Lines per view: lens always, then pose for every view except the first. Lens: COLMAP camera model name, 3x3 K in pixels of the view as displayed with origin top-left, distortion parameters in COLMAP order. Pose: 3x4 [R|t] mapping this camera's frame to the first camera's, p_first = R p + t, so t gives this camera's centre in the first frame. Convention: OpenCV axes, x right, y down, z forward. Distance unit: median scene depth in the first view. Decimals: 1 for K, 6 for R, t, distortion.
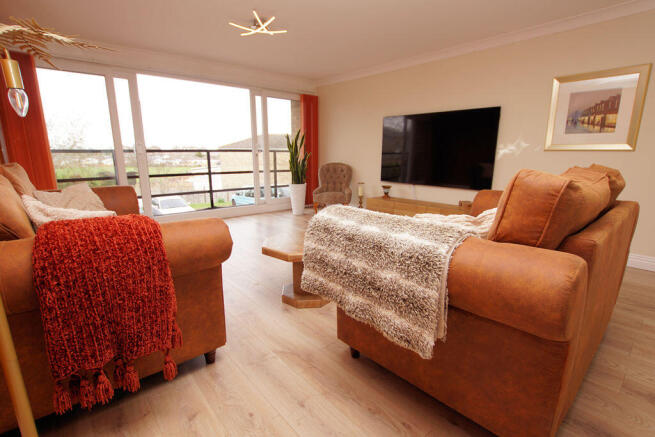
lens RADIAL K [[300.3, 0, 326.9], [0, 300.3, 230.4], [0, 0, 1]] dist [-0.001385, -0.000295]
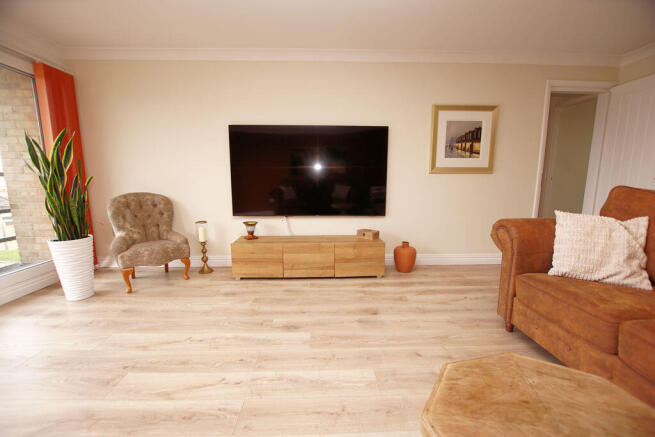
lens RADIAL K [[300.3, 0, 326.9], [0, 300.3, 230.4], [0, 0, 1]] dist [-0.001385, -0.000295]
pose [[0.648818, -0.135607, 0.748763, -0.276124], [0.194065, 0.980943, 0.009495, -0.130241], [-0.735781, 0.139148, 0.662770, 0.522472]]
